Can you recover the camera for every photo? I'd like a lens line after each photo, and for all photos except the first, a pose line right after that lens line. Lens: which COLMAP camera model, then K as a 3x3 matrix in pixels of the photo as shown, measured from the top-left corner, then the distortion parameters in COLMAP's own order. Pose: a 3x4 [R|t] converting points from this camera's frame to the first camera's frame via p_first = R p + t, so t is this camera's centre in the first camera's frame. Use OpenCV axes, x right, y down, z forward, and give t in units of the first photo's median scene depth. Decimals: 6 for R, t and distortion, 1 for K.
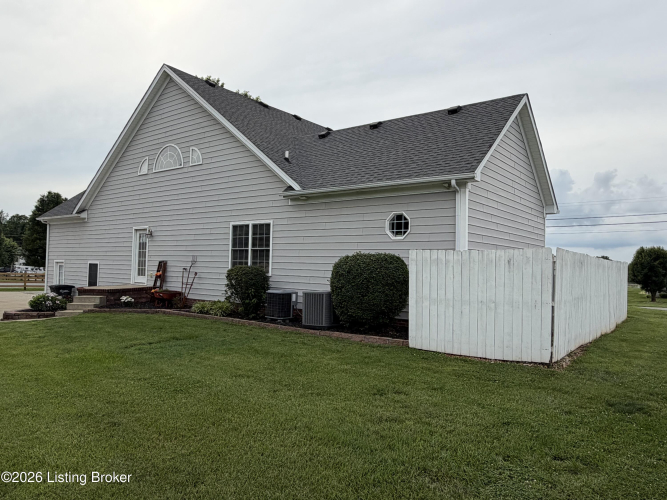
lens RADIAL K [[474.7, 0, 329.4], [0, 474.7, 248.4], [0, 0, 1]] dist [-0.005120, 0.000320]
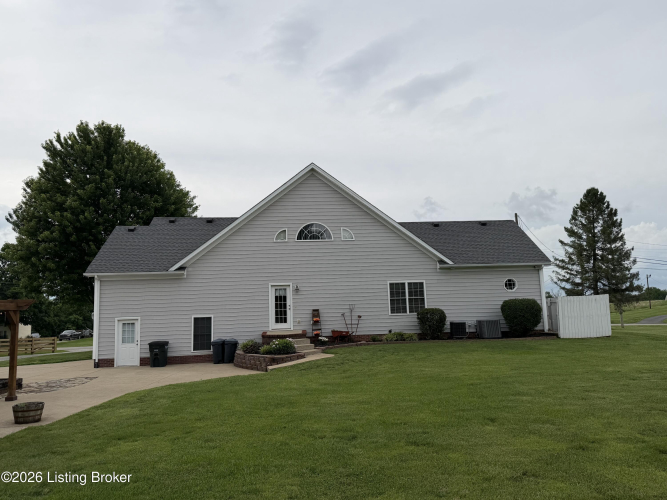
lens RADIAL K [[480.2, 0, 335.4], [0, 480.2, 249.9], [0, 0, 1]] dist [0.074301, -0.094588]
pose [[0.750659, 0.036820, 0.659663, -1.415675], [0.020962, 0.996616, -0.079481, -0.036817], [-0.660357, 0.073491, 0.747347, -0.058147]]
